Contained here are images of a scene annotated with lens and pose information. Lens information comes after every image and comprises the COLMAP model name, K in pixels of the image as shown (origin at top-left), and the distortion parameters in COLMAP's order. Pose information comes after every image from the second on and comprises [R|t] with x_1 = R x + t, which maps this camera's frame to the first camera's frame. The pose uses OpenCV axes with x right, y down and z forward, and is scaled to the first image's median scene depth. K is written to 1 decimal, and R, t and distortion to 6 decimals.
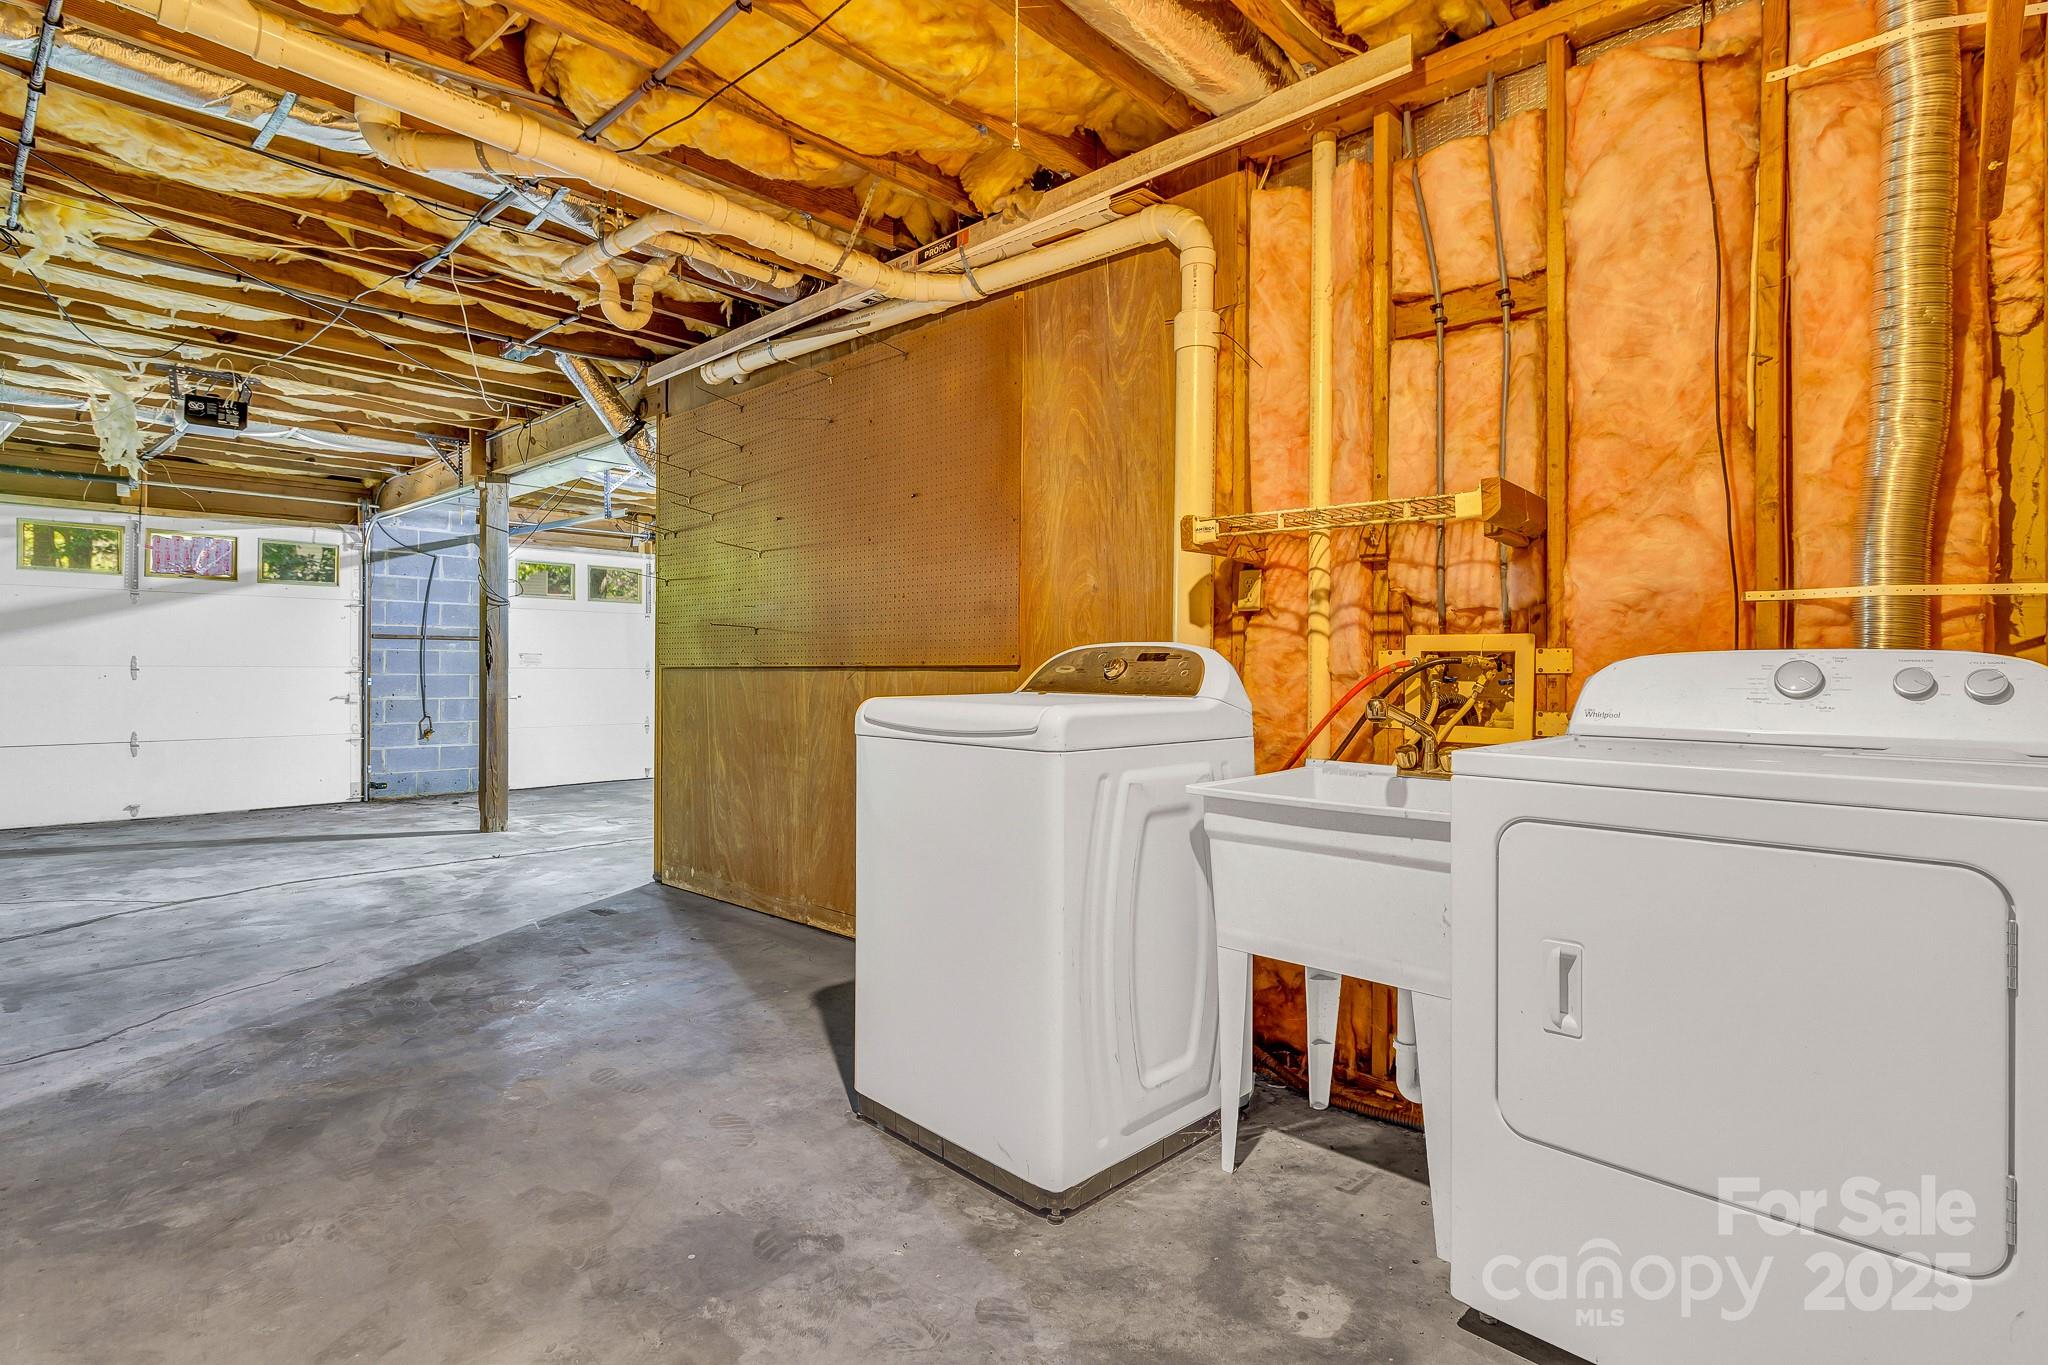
lens RADIAL K [[1032.0, 0, 1024.6], [0, 1032.0, 676.5], [0, 0, 1]] dist [0.000064, 0.000036]
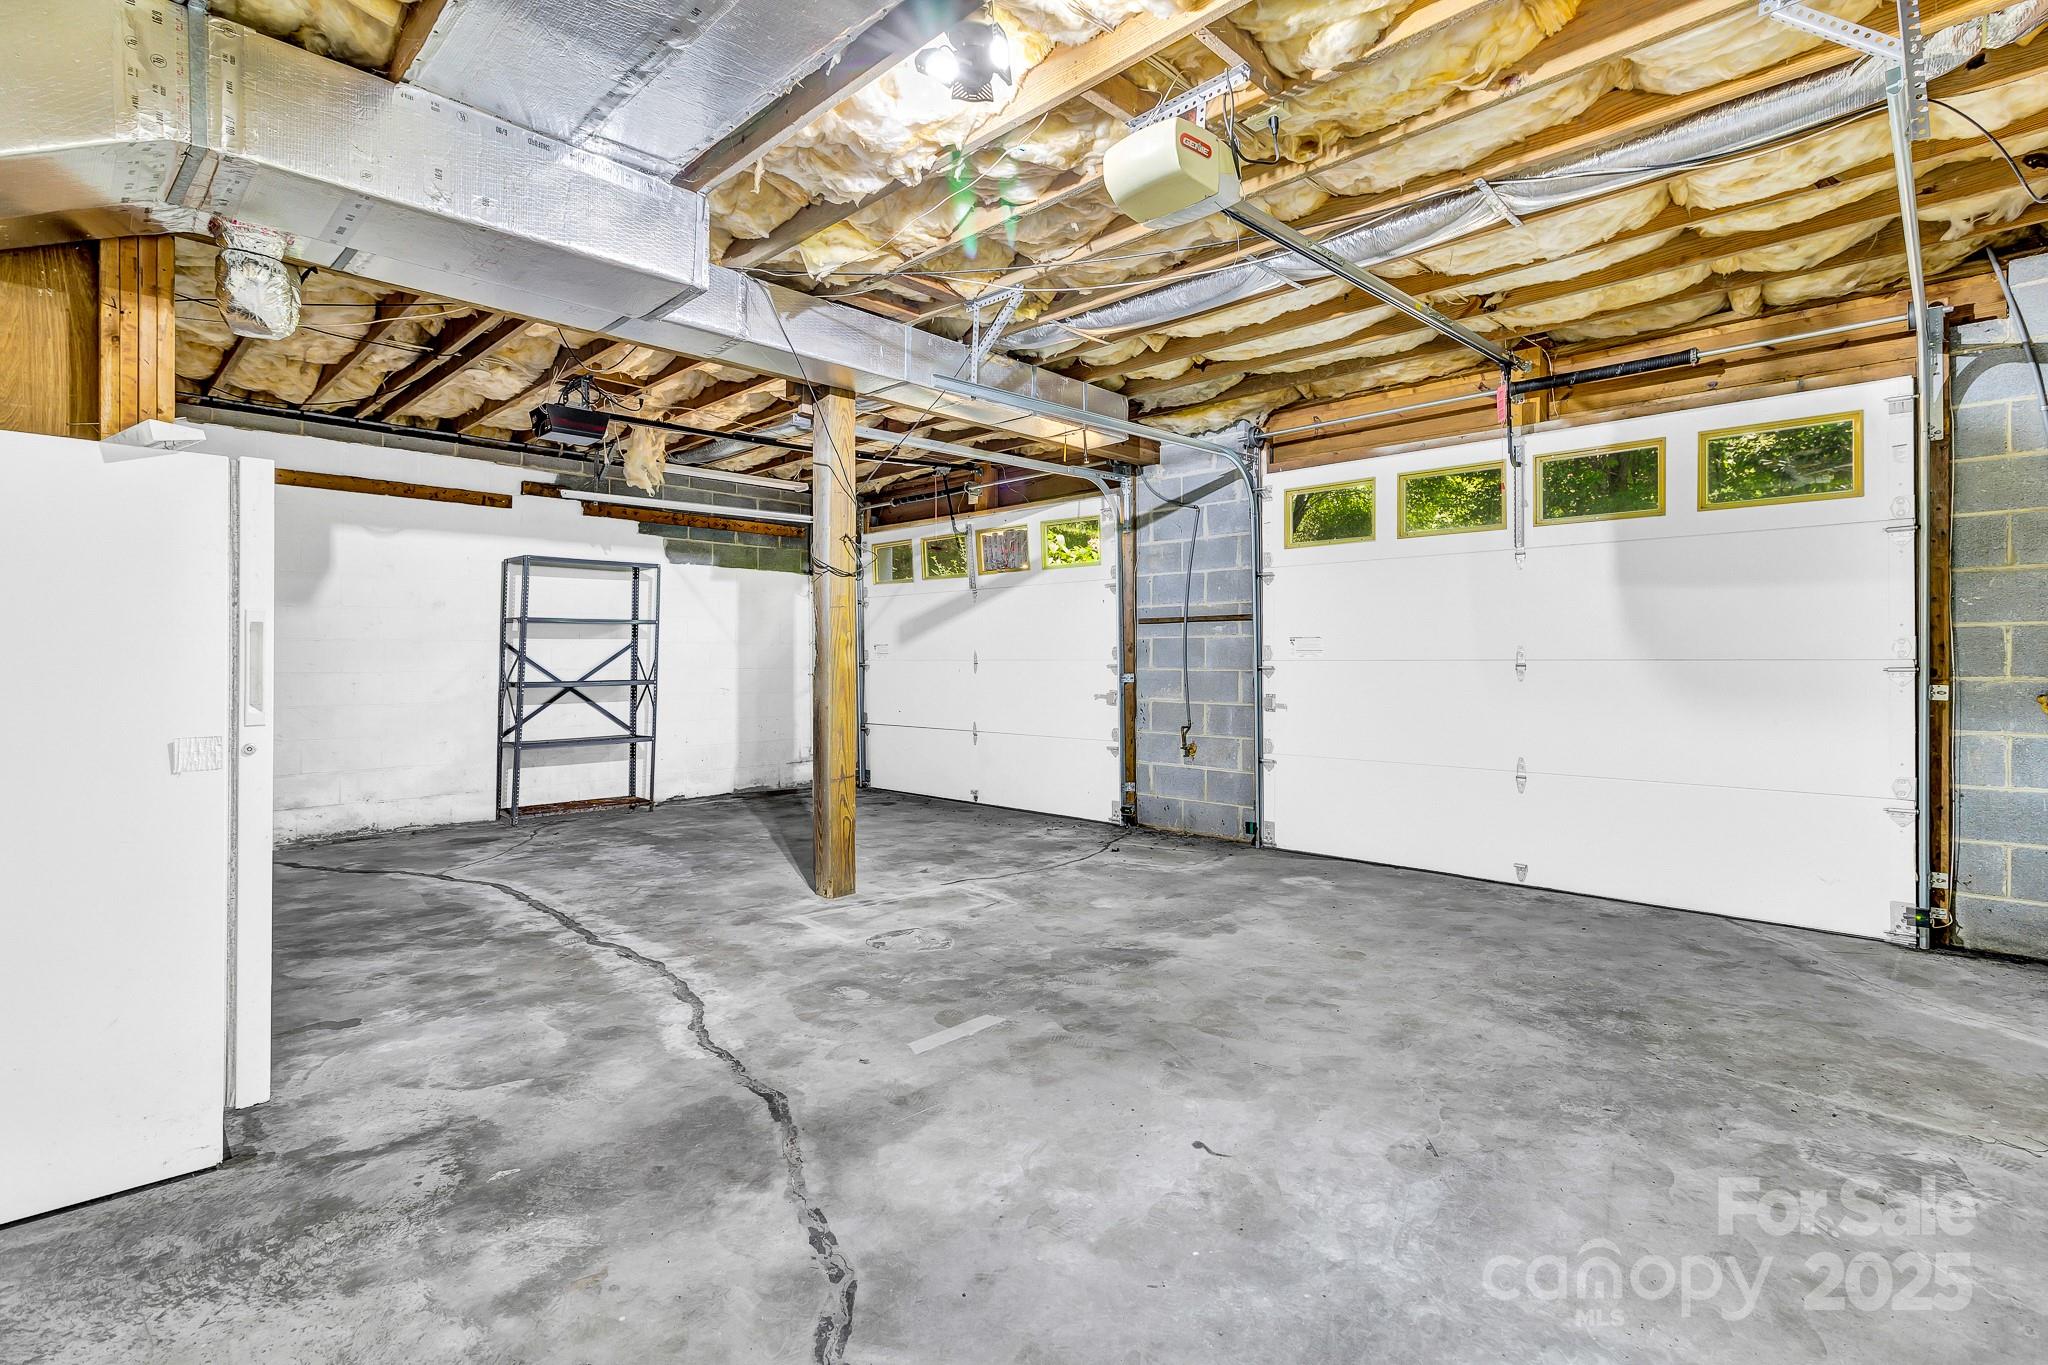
lens RADIAL K [[964.4, 0, 1024.8], [0, 964.4, 668.9], [0, 0, 1]] dist [-0.001029, -0.000016]
pose [[-0.007275, -0.001711, -0.999972, 0.111778], [-0.007164, 0.999973, -0.001658, -0.000649], [0.999948, 0.007151, -0.007287, 0.901343]]
